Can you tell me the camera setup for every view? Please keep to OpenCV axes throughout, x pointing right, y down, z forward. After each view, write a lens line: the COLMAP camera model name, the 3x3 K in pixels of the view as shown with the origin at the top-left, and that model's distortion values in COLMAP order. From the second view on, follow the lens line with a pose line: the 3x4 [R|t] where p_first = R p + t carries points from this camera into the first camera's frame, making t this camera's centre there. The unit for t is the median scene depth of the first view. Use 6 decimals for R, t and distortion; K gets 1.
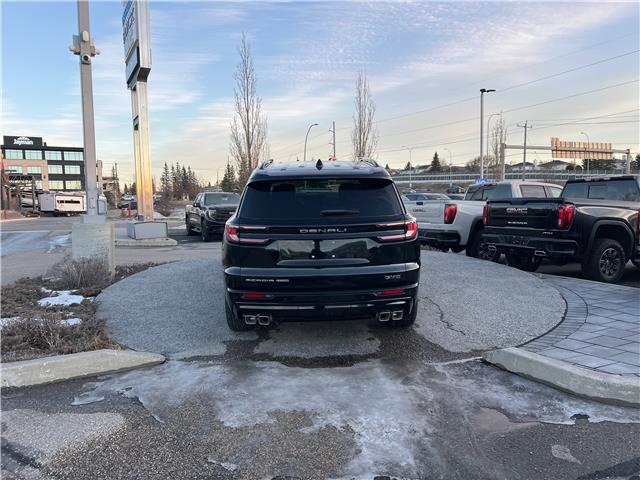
lens RADIAL K [[486.9, 0, 323.7], [0, 486.9, 242.3], [0, 0, 1]] dist [0.045134, -0.048248]
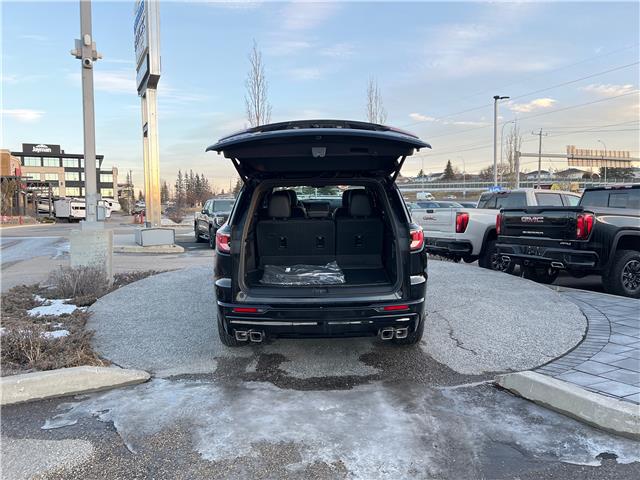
lens RADIAL K [[486.9, 0, 320.1], [0, 486.9, 237.5], [0, 0, 1]] dist [0.045134, -0.048248]
pose [[0.999449, 0.007092, -0.032431, 0.023100], [-0.007903, 0.999657, -0.024961, -0.004788], [0.032243, 0.025204, 0.999162, 0.062266]]
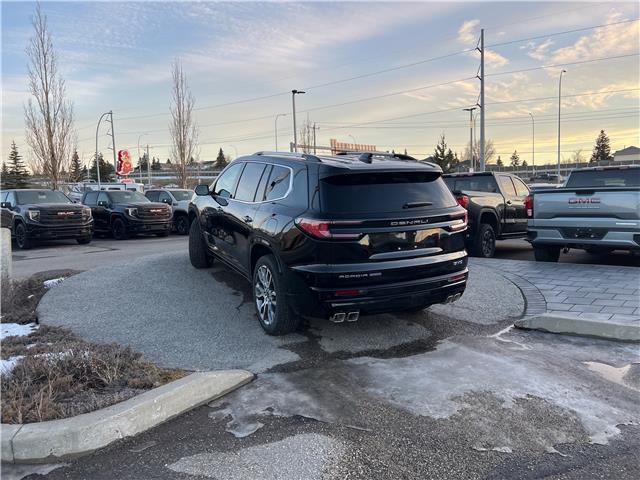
lens RADIAL K [[486.9, 0, 326.1], [0, 486.9, 239.3], [0, 0, 1]] dist [0.045134, -0.048248]
pose [[0.899098, -0.053066, 0.434520, -0.489524], [0.052312, 0.998537, 0.013705, -0.009444], [-0.434611, 0.010409, 0.900558, 0.116742]]
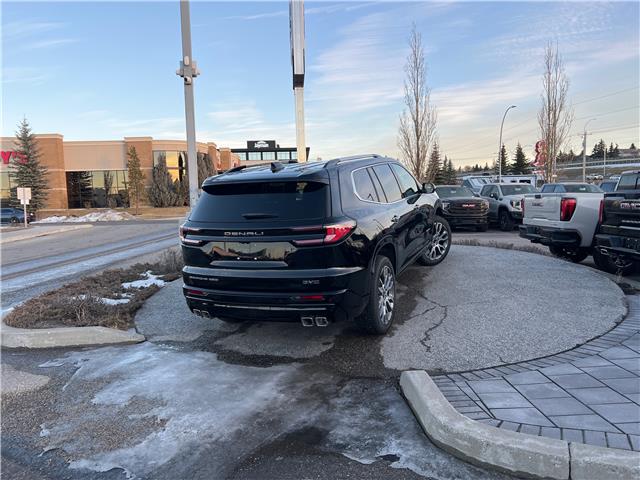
lens RADIAL K [[486.9, 0, 320.0], [0, 486.9, 242.8], [0, 0, 1]] dist [0.045134, -0.048248]
pose [[0.901545, 0.026502, -0.431872, 0.474562], [-0.017889, 0.999552, 0.023994, -0.025509], [0.432315, -0.013906, 0.901616, 0.108431]]
